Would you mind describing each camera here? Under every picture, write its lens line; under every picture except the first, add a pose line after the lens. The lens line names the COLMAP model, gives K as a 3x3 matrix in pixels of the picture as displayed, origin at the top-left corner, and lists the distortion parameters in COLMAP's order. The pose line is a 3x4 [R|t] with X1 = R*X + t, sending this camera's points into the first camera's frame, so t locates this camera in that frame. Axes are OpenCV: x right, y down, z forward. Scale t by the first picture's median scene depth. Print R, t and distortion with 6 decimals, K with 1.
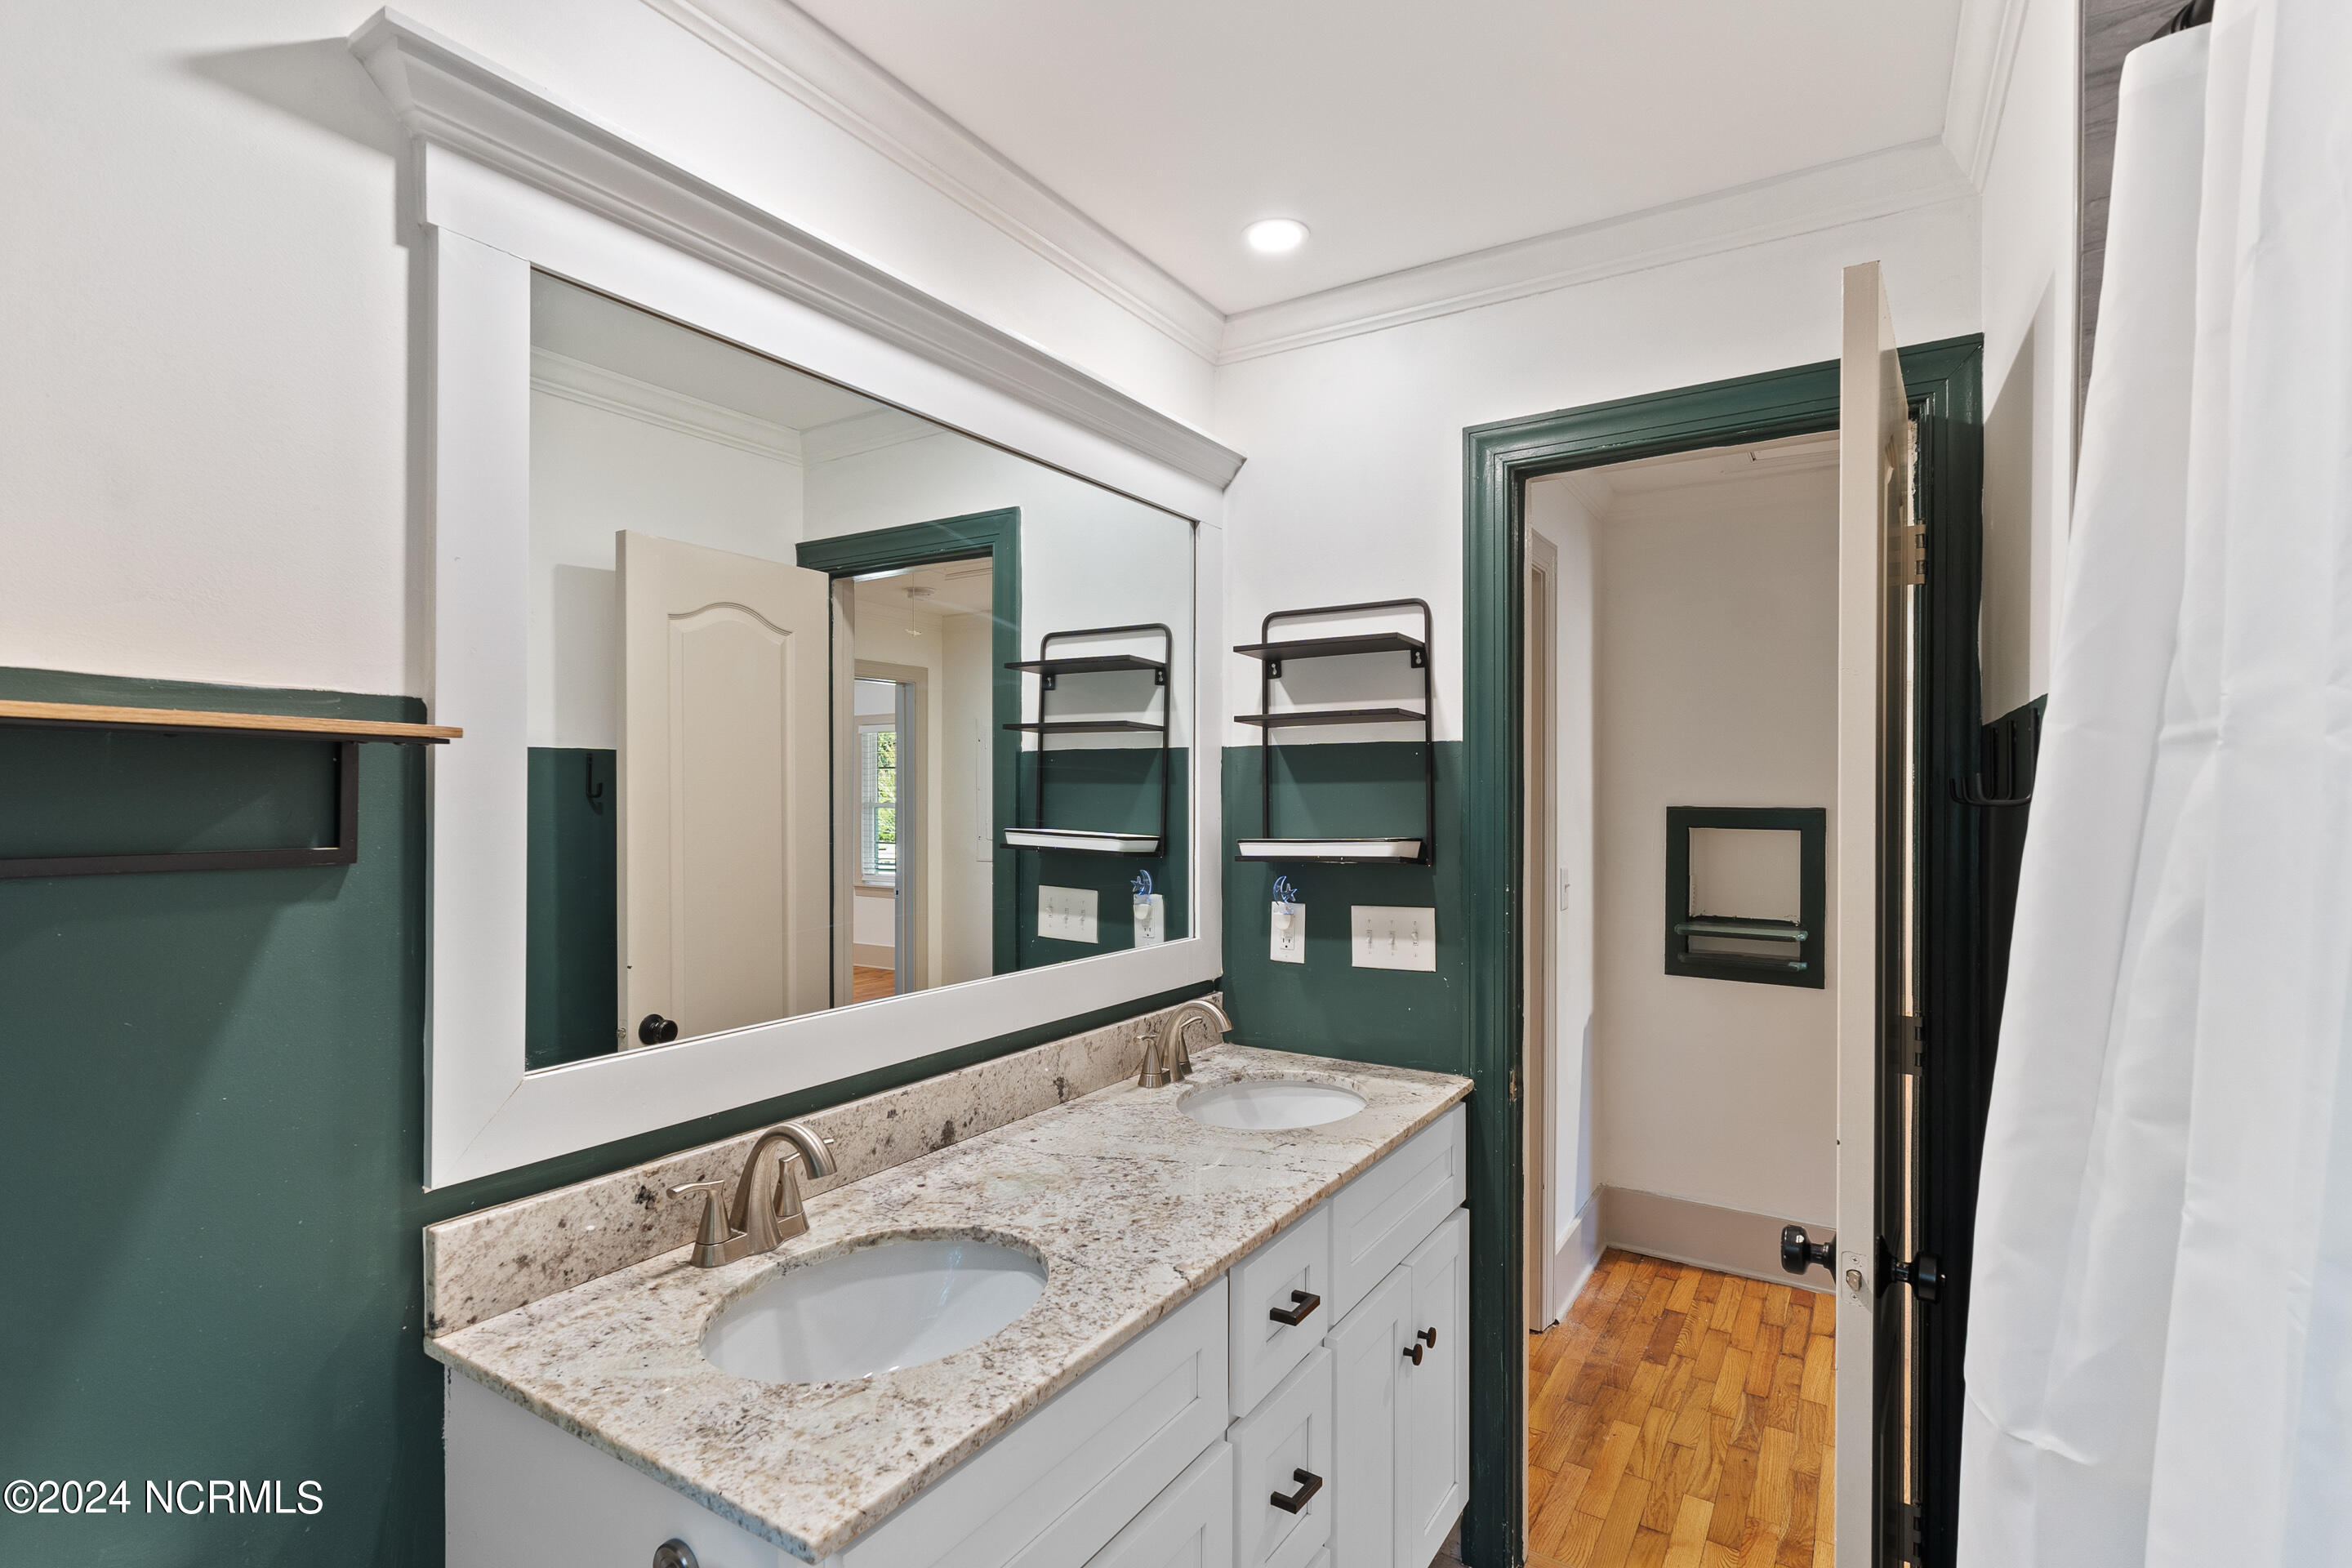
lens RADIAL K [[1139.1, 0, 1169.4], [0, 1139.1, 795.9], [0, 0, 1]] dist [0.011237, 0.000272]
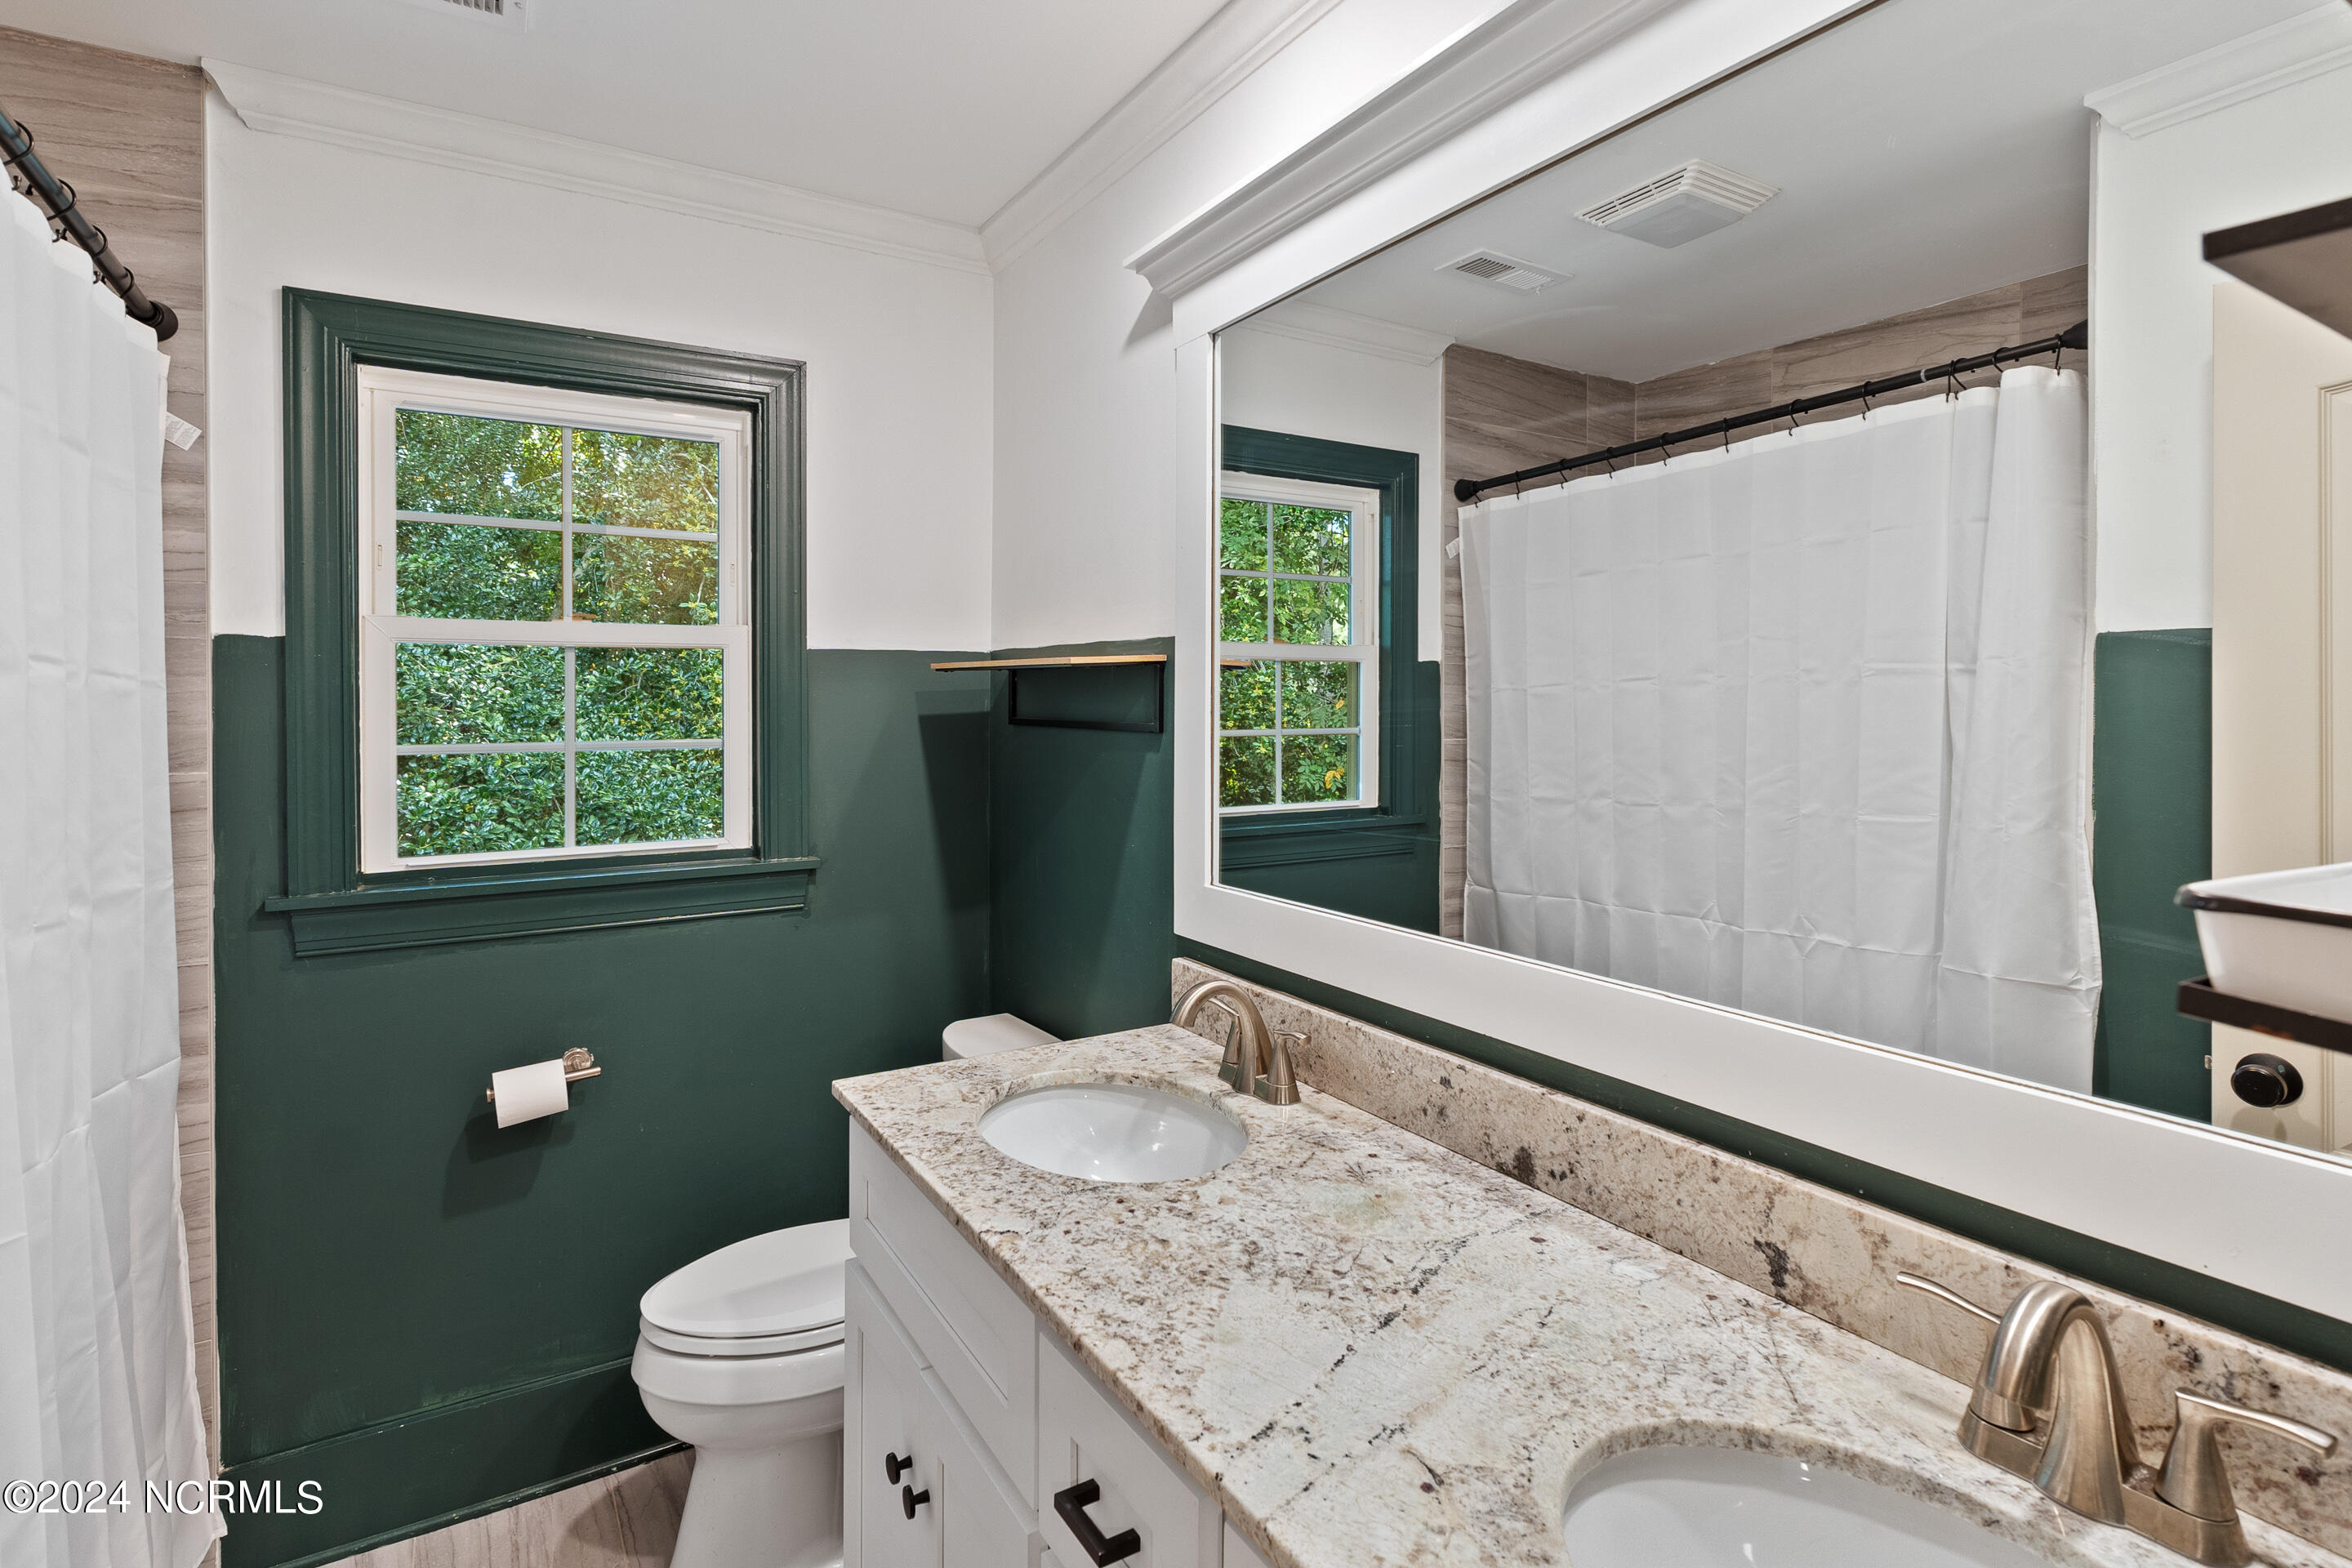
lens RADIAL K [[1139.1, 0, 1144.4], [0, 1139.1, 709.9], [0, 0, 1]] dist [0.011237, 0.000272]
pose [[-0.453344, 0.001660, -0.891334, 0.597854], [-0.004879, 0.999979, 0.004343, 0.009219], [0.891322, 0.006318, -0.453326, 1.204399]]
